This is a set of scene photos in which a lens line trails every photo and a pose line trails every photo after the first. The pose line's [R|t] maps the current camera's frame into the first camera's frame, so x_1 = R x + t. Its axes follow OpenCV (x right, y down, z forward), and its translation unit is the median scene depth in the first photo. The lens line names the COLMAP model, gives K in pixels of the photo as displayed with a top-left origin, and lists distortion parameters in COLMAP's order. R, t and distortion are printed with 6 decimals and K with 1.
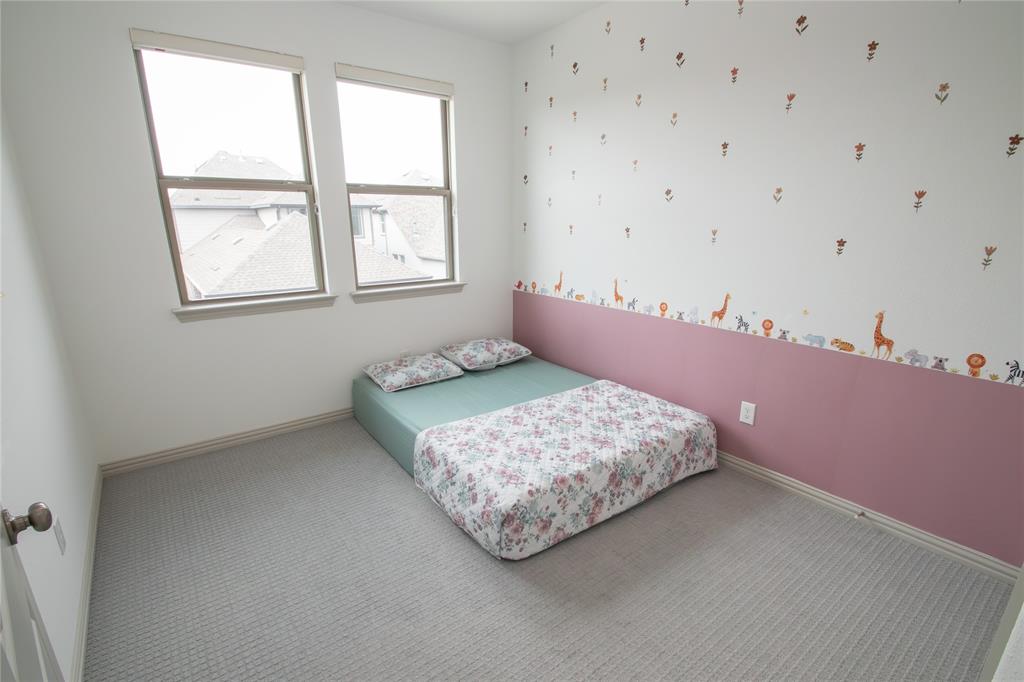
lens RADIAL K [[455.5, 0, 512.0], [0, 455.5, 341.0], [0, 0, 1]] dist [-0.000408, -0.000043]
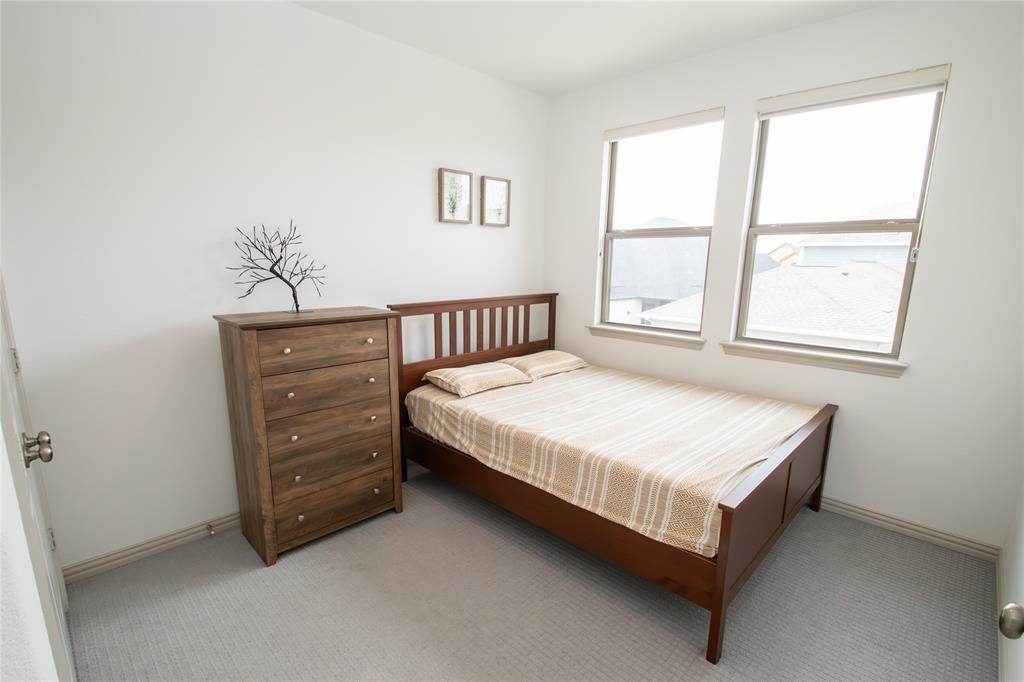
lens RADIAL K [[494.9, 0, 505.0], [0, 494.9, 358.3], [0, 0, 1]] dist [0.001067, -0.019692]
pose [[0.119176, 0.193998, -0.973736, 0.556089], [-0.266160, 0.951073, 0.156907, -0.107834], [0.956533, 0.240470, 0.164980, 0.403120]]
